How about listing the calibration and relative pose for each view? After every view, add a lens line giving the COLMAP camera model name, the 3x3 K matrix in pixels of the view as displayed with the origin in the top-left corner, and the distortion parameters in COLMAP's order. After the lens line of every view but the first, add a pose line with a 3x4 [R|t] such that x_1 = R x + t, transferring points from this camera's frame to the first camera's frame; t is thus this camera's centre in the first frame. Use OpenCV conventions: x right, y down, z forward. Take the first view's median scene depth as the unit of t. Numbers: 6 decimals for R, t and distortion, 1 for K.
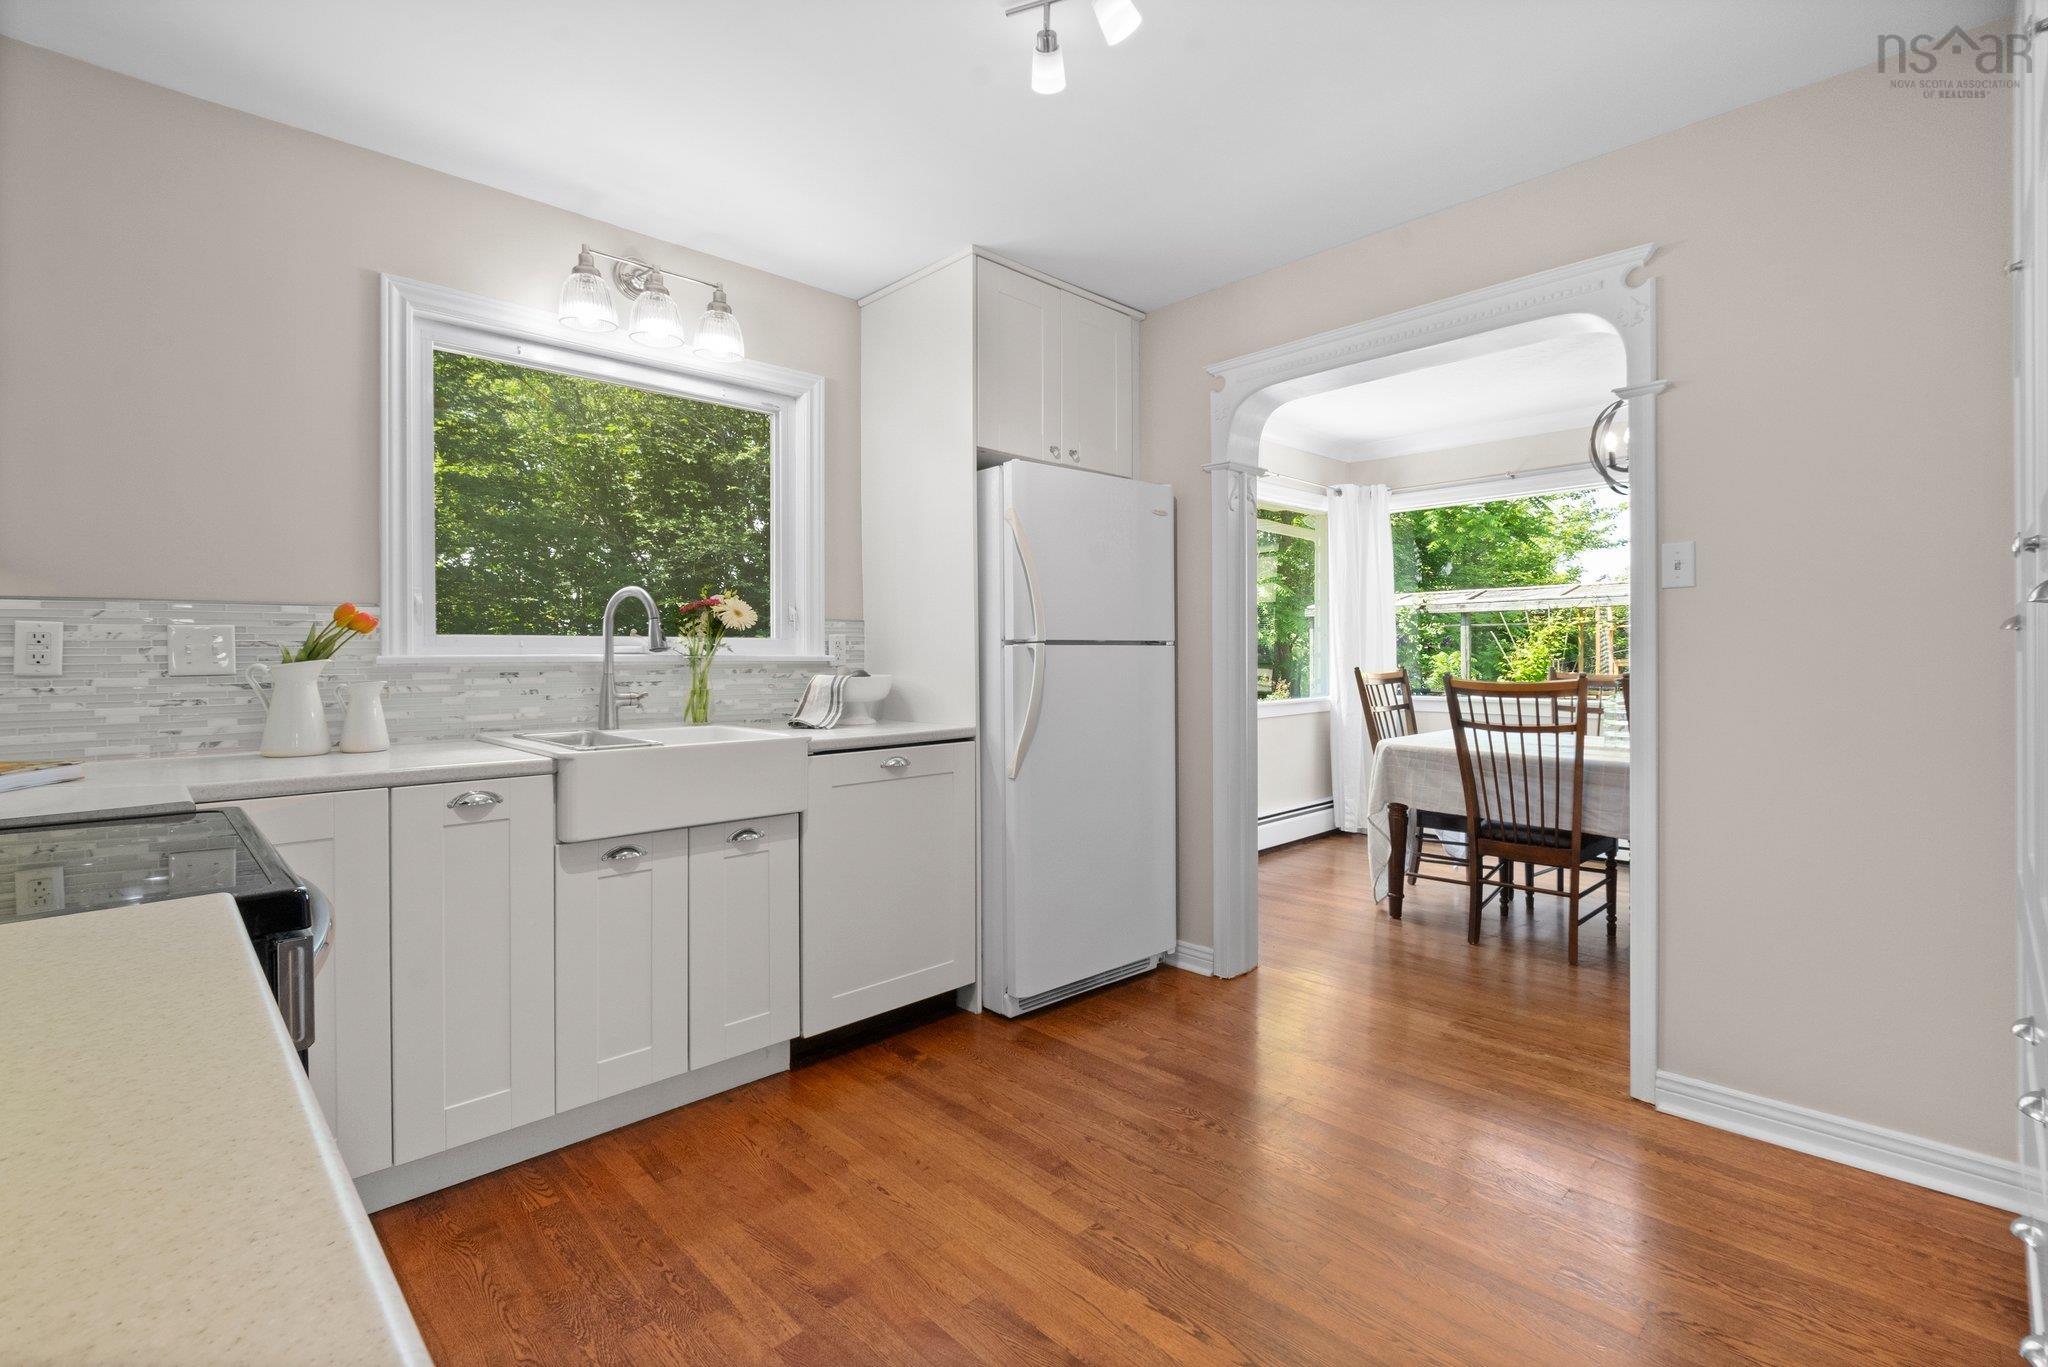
lens RADIAL K [[929.0, 0, 1047.1], [0, 929.0, 654.5], [0, 0, 1]] dist [0.002379, -0.003938]
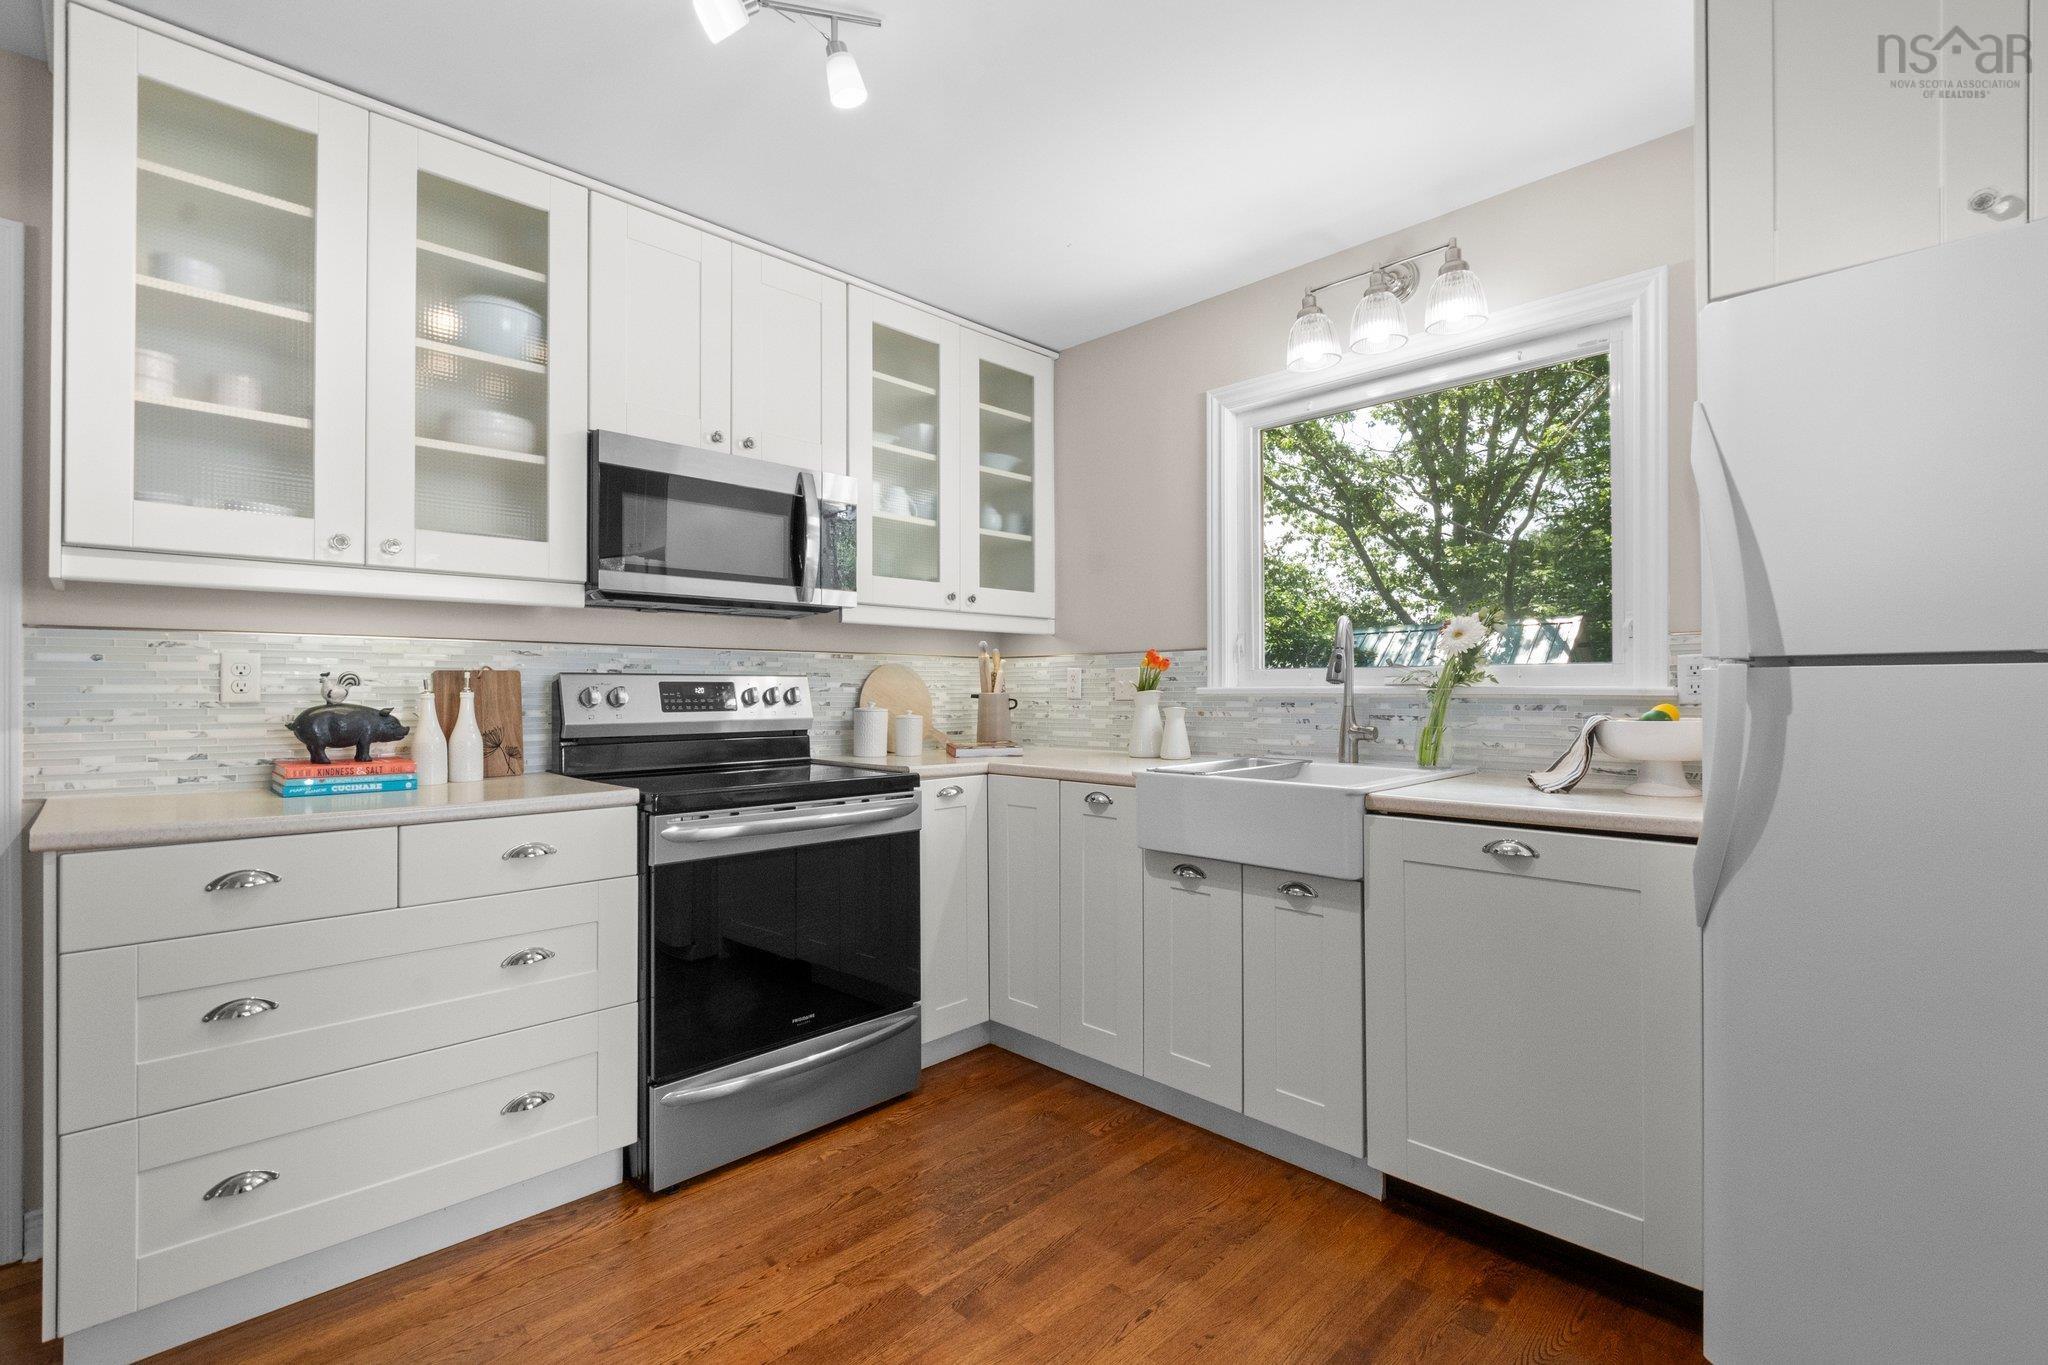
lens RADIAL K [[929.0, 0, 1044.4], [0, 929.0, 680.7], [0, 0, 1]] dist [0.002379, -0.003938]
pose [[0.012244, -0.004961, -0.999913, 0.588755], [0.003324, 0.999982, -0.004921, -0.002397], [0.999920, -0.003263, 0.012260, 0.779672]]
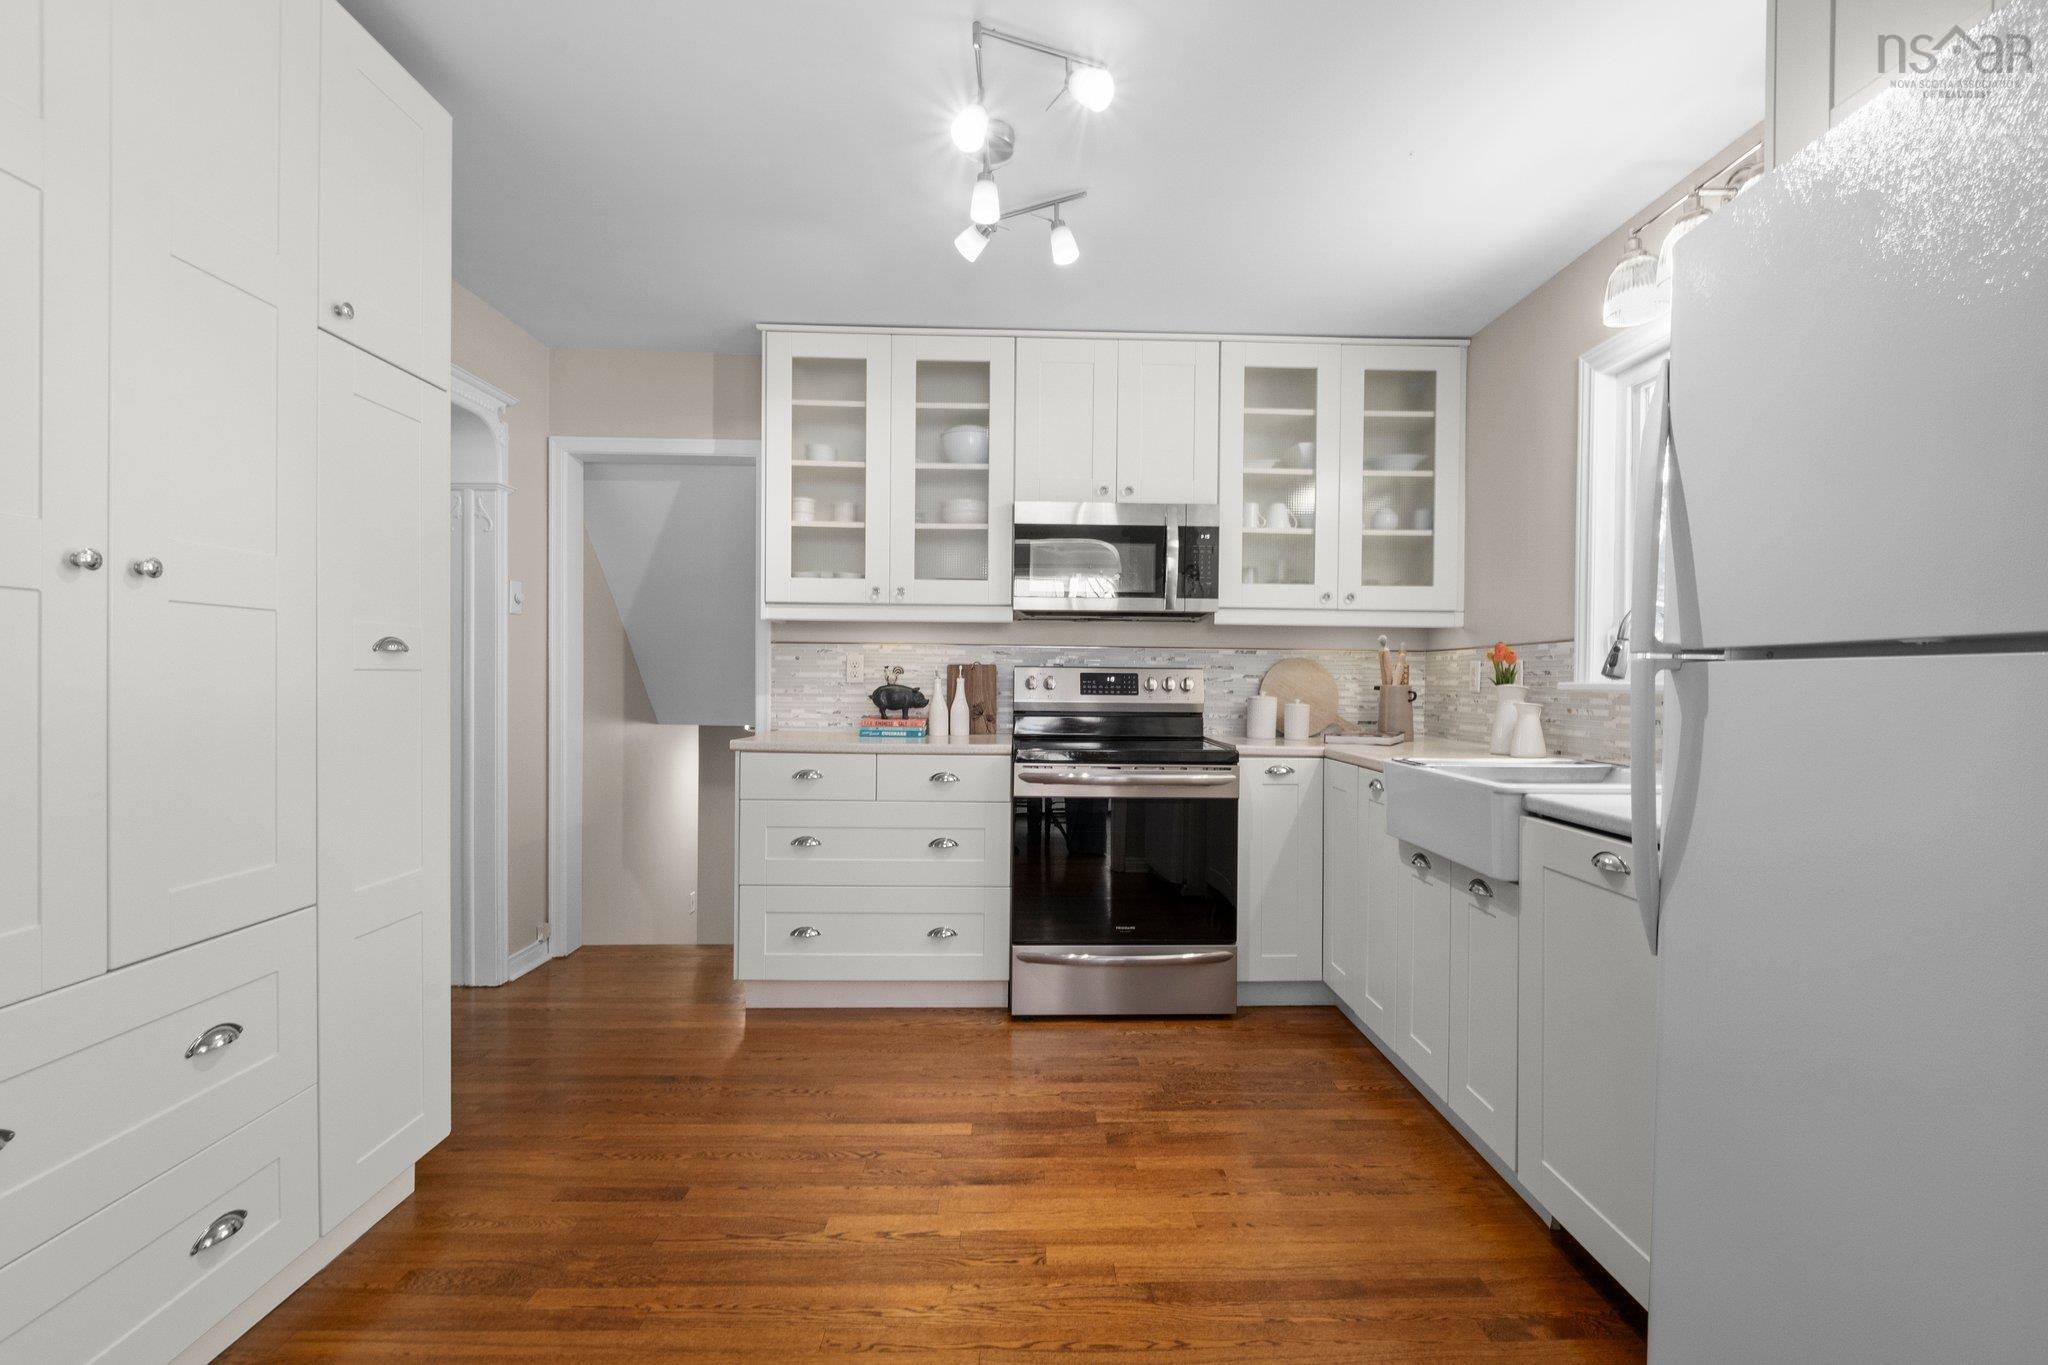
lens RADIAL K [[929.0, 0, 1043.0], [0, 929.0, 684.0], [0, 0, 1]] dist [0.002379, -0.003938]
pose [[-0.687740, 0.002041, -0.725954, 0.621796], [-0.006643, 0.999936, 0.009104, -0.002856], [0.725926, 0.011084, -0.687683, 1.360043]]
